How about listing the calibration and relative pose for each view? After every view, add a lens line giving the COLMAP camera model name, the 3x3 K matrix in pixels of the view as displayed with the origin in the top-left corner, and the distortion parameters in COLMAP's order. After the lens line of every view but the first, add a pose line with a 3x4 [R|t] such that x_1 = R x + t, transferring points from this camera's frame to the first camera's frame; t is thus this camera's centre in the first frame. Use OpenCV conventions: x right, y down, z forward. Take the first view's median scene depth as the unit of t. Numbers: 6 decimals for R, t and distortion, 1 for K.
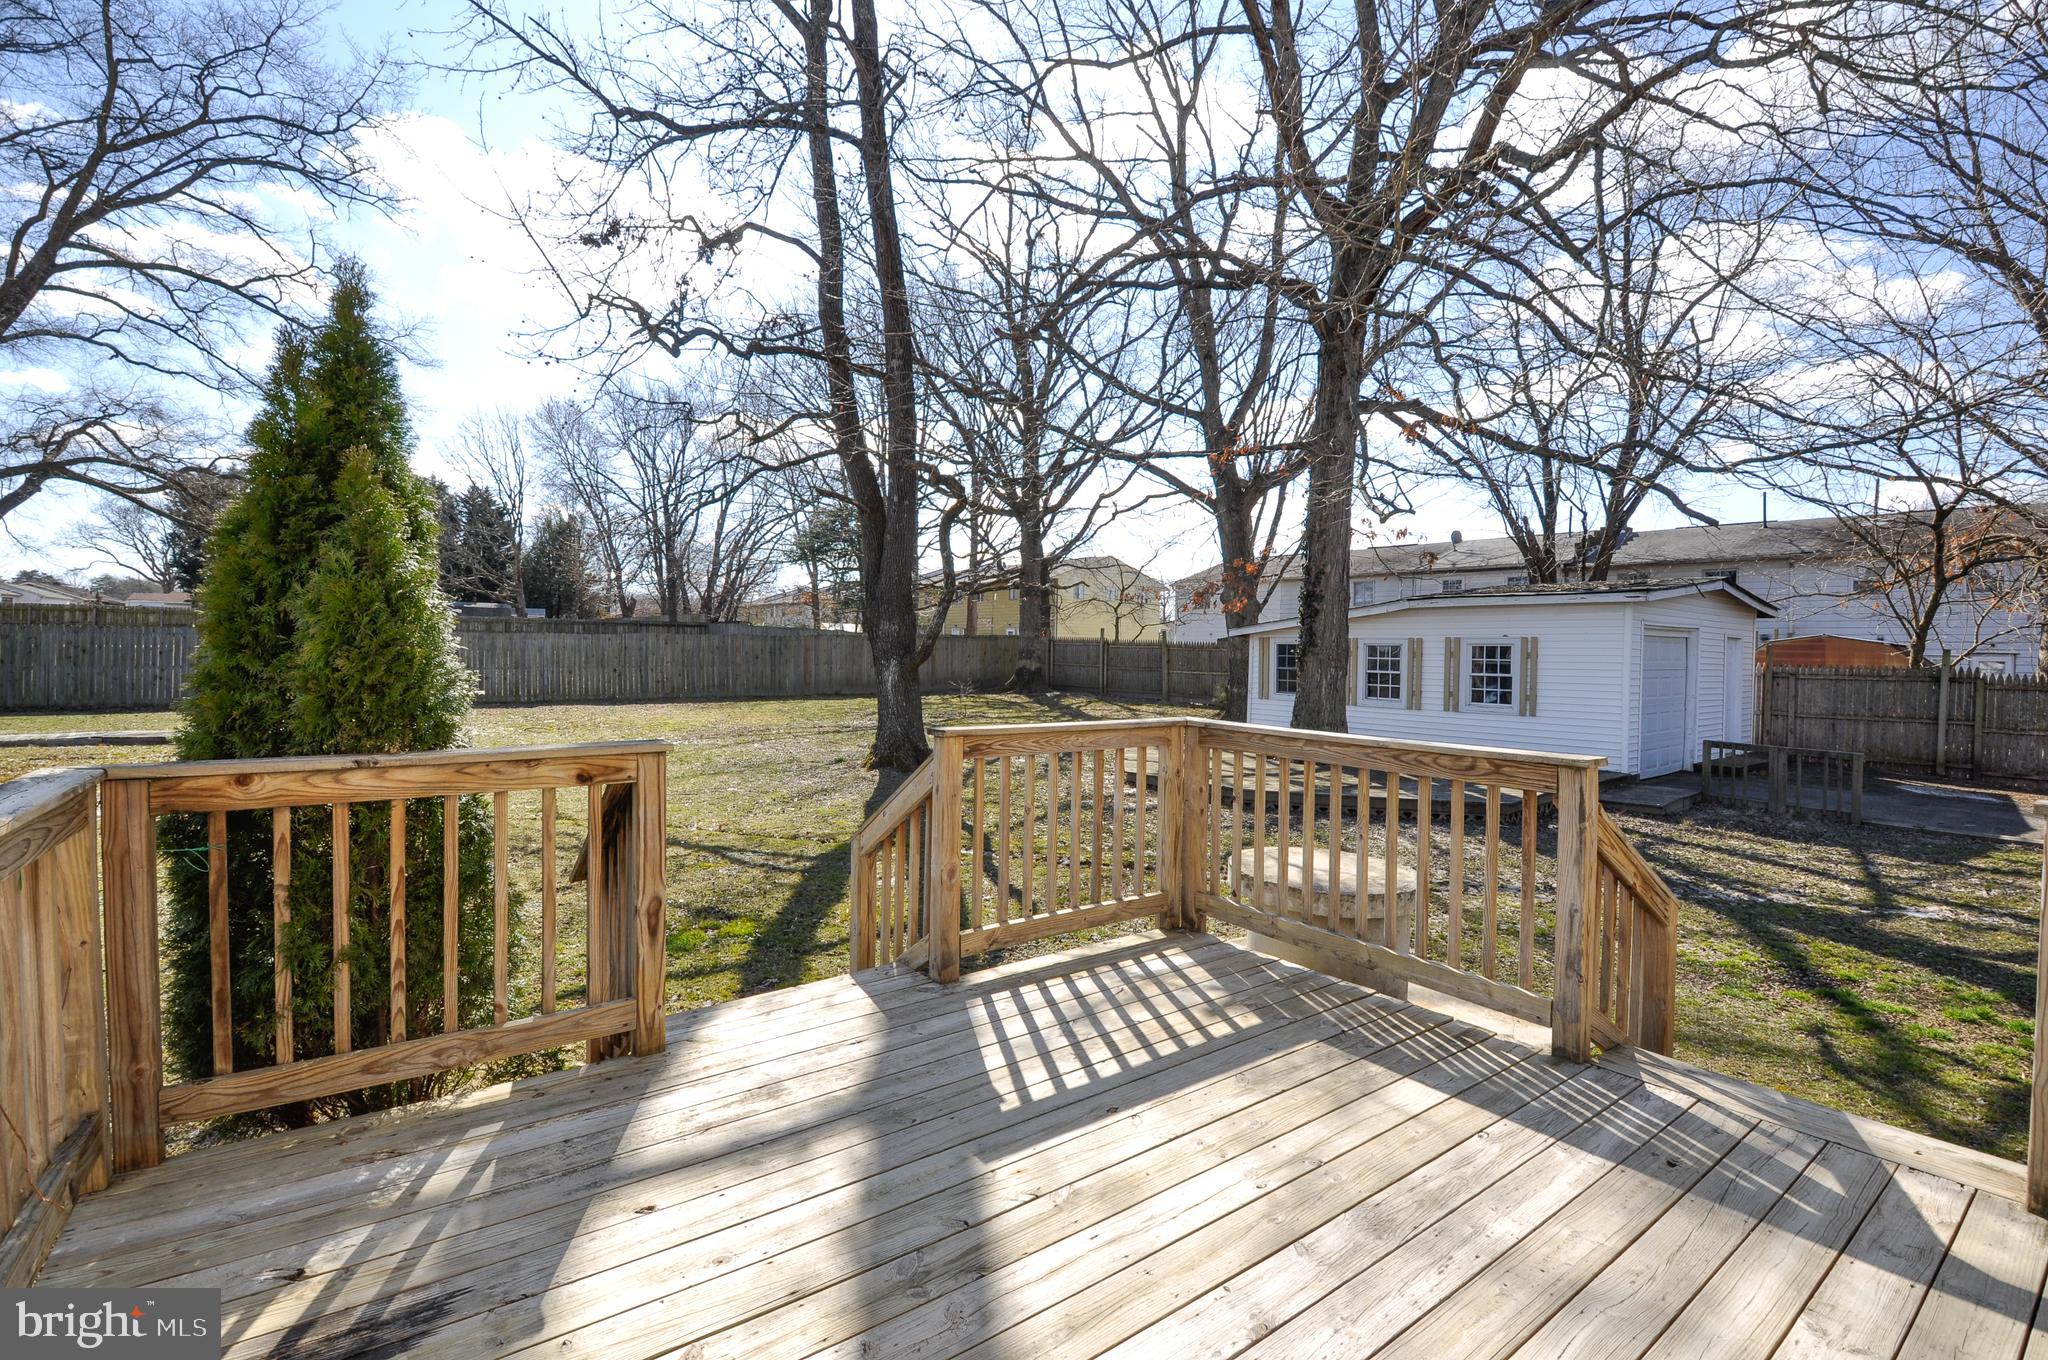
lens RADIAL K [[906.7, 0, 1007.5], [0, 906.7, 660.1], [0, 0, 1]] dist [0.000613, -0.007397]
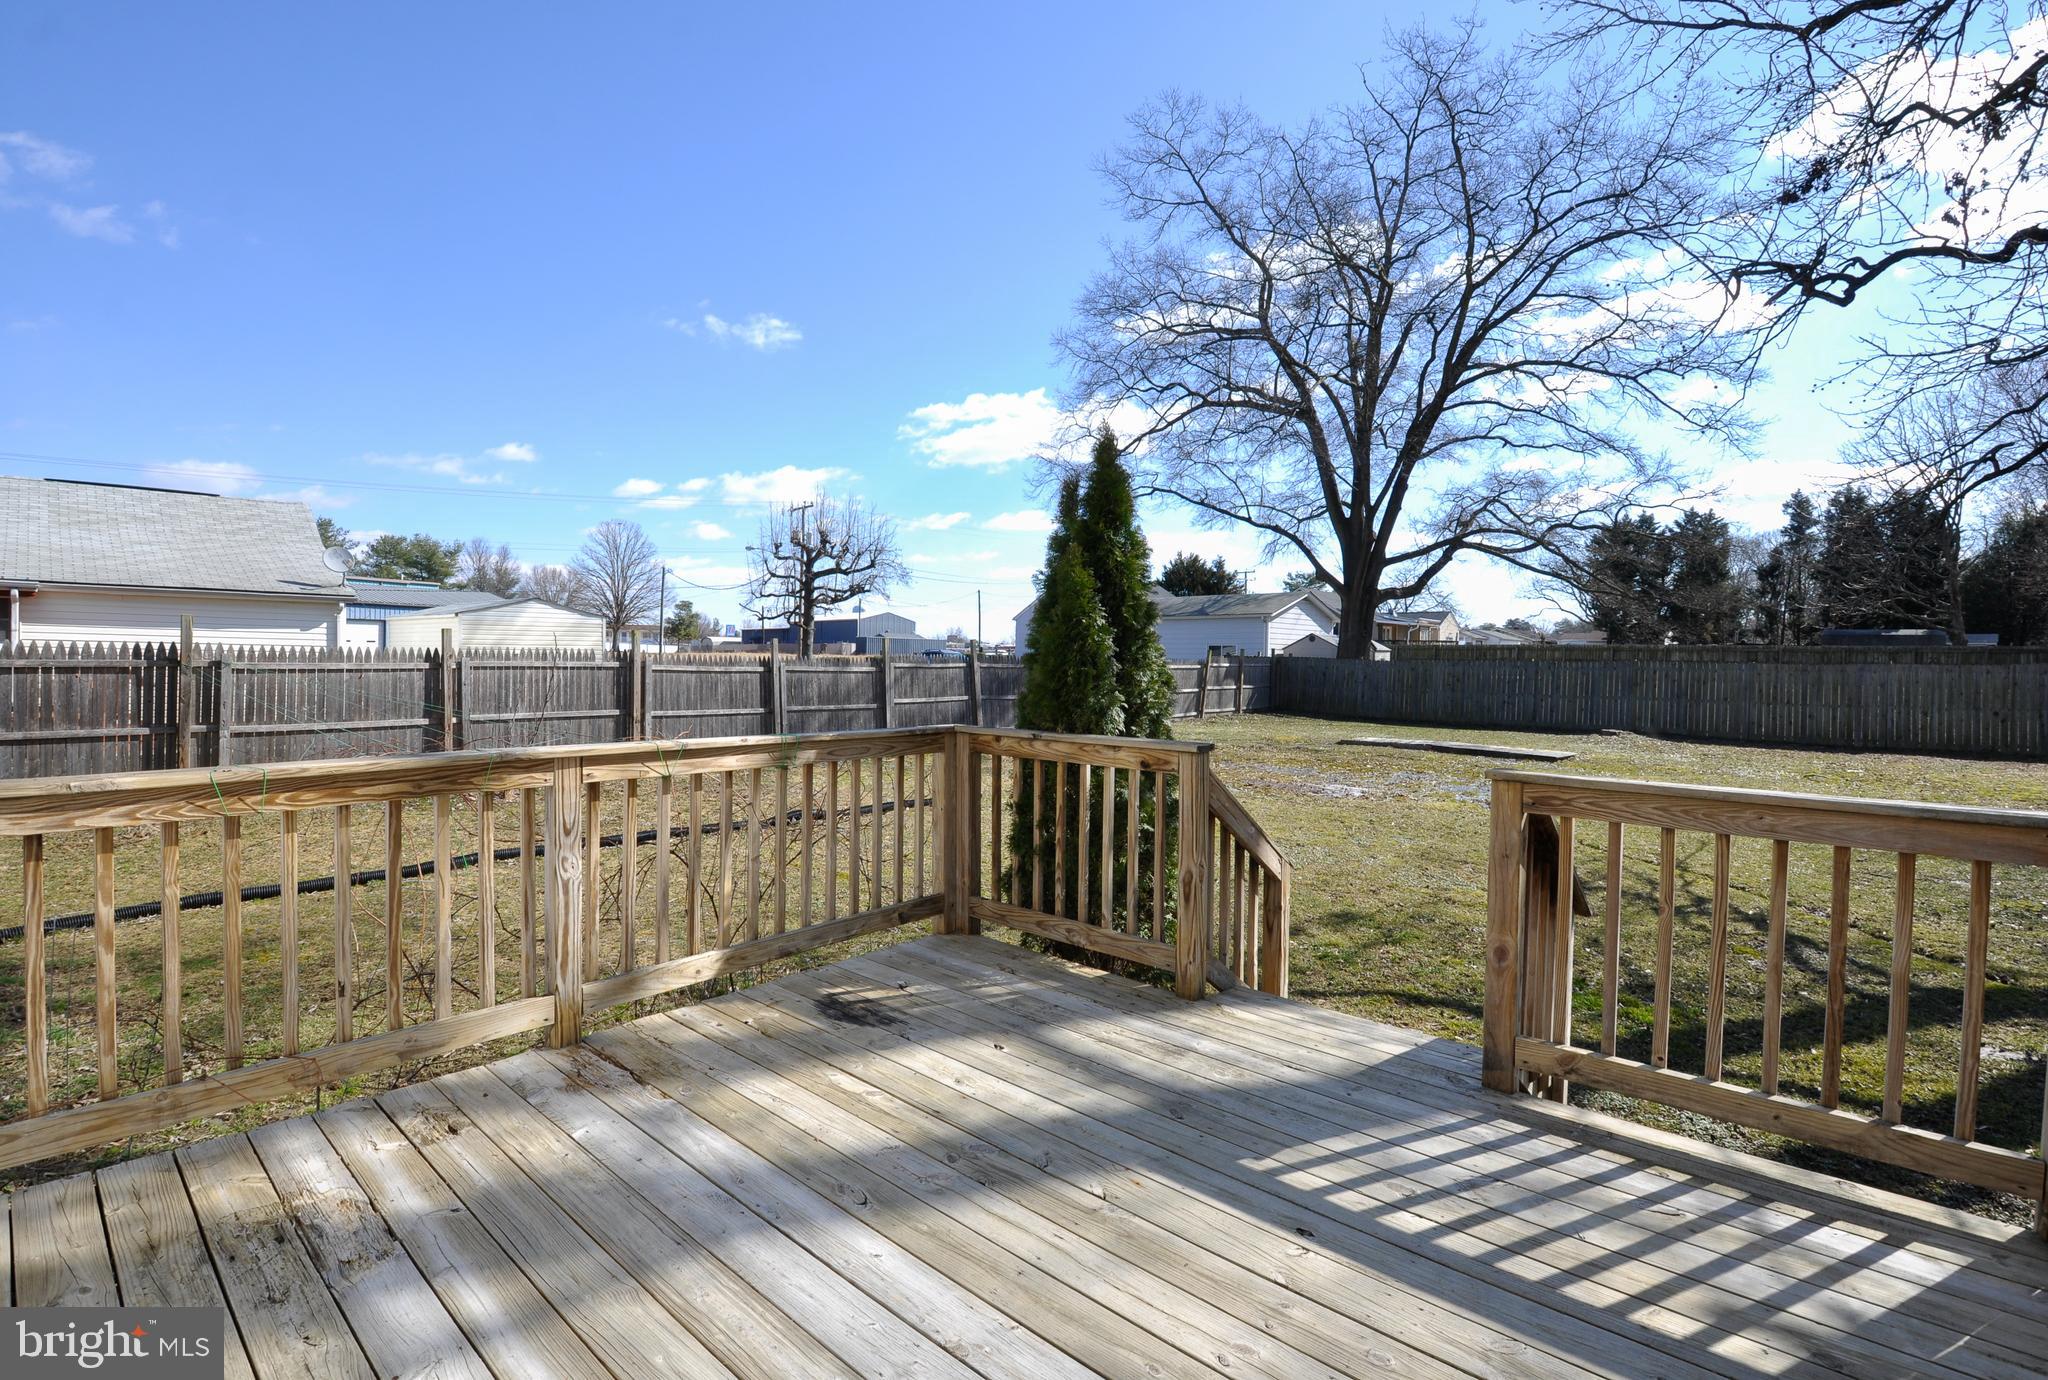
lens RADIAL K [[915.5, 0, 1018.5], [0, 915.5, 694.6], [0, 0, 1]] dist [-0.023143, -0.004319]
pose [[0.231044, 0.027467, -0.972555, 0.571536], [-0.026706, 0.999404, 0.021881, -0.000413], [0.972577, 0.020917, 0.231640, 0.372931]]
